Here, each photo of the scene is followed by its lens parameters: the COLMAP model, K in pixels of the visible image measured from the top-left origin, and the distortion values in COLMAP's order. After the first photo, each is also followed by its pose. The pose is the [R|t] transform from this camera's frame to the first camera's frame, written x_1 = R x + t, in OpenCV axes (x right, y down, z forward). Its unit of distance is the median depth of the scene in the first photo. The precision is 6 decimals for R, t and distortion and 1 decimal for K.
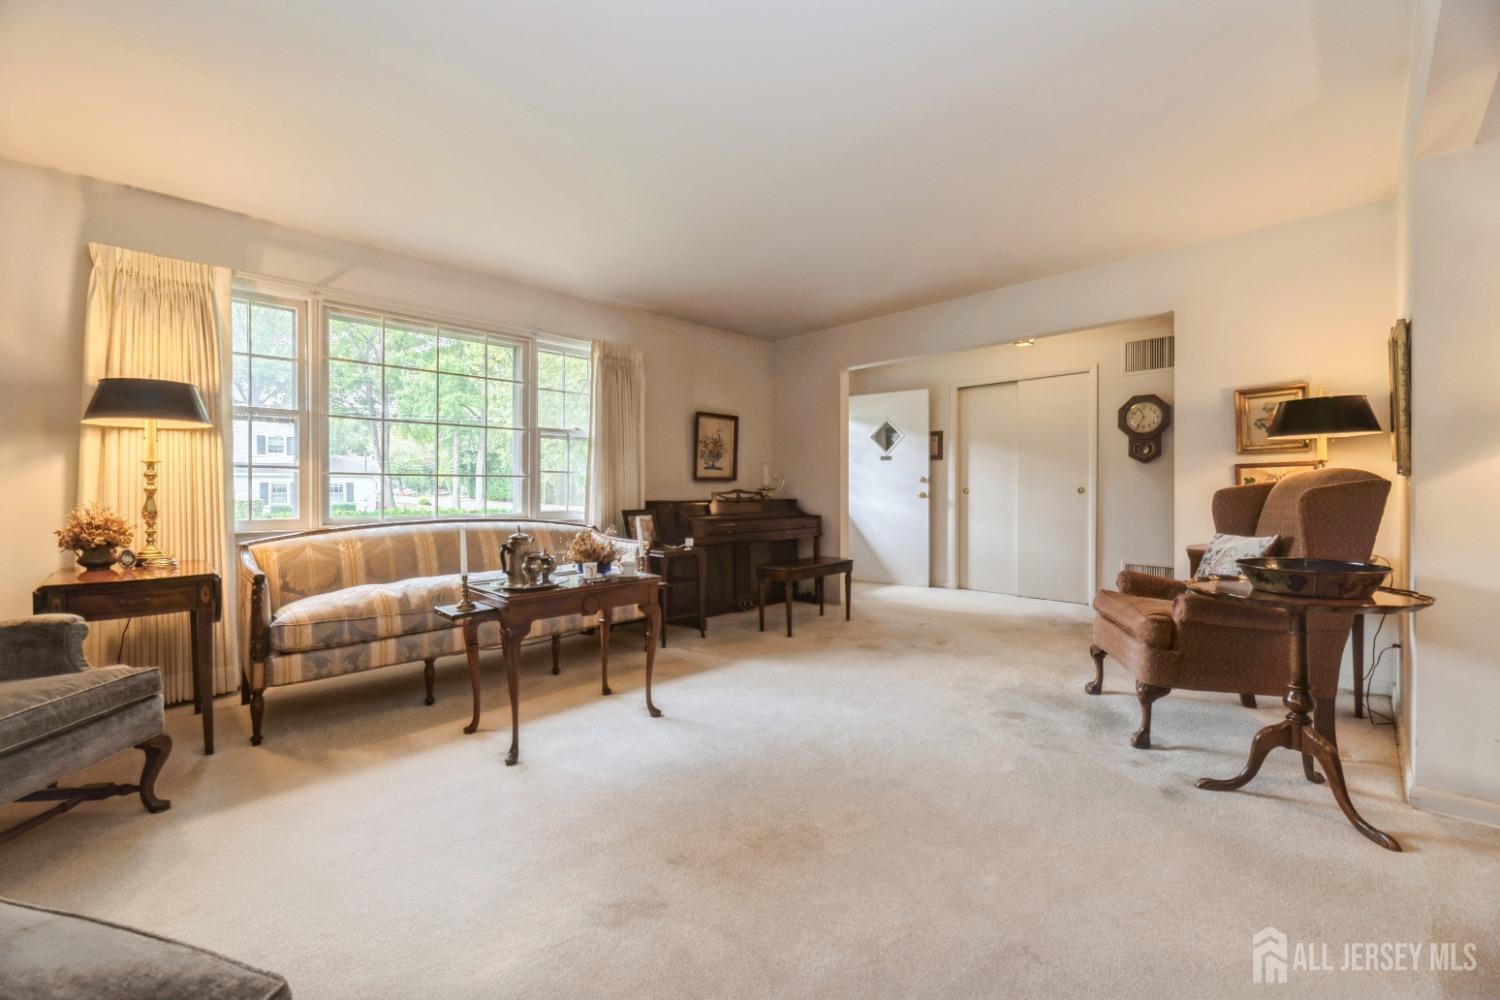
lens RADIAL K [[617.1, 0, 745.4], [0, 617.1, 490.2], [0, 0, 1]] dist [0.000475, 0.000054]
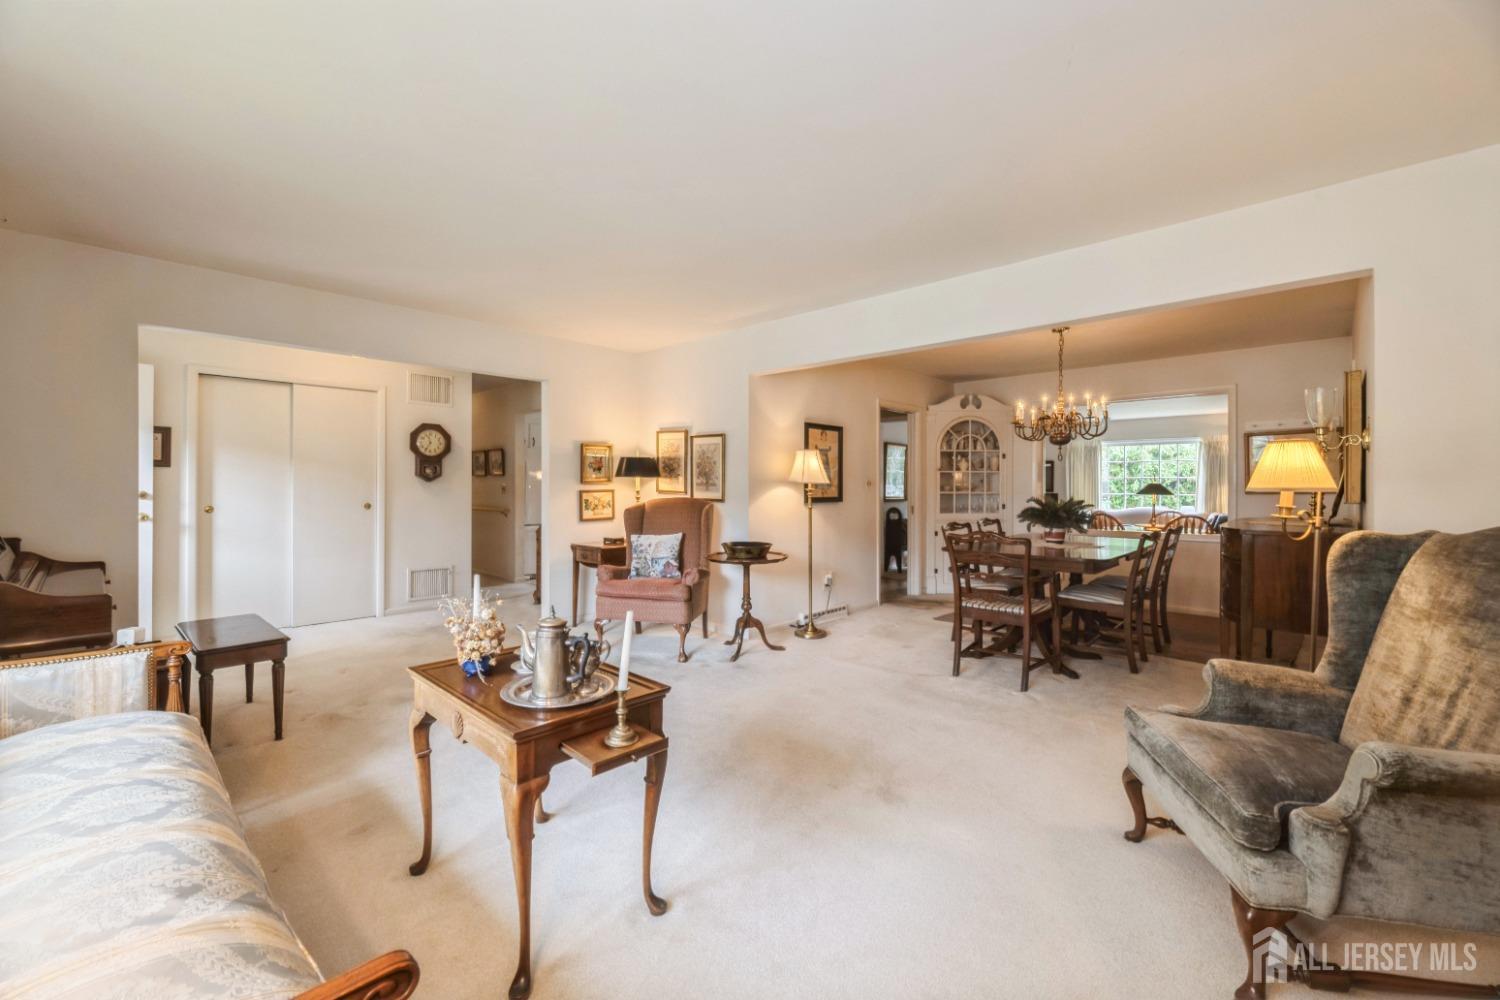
lens RADIAL K [[617.1, 0, 745.4], [0, 617.1, 490.2], [0, 0, 1]] dist [0.000475, 0.000054]
pose [[-0.013640, -0.002125, 0.999905, -0.529365], [-0.002557, 0.999995, 0.002090, -0.032081], [-0.999904, -0.002528, -0.013645, 0.417659]]
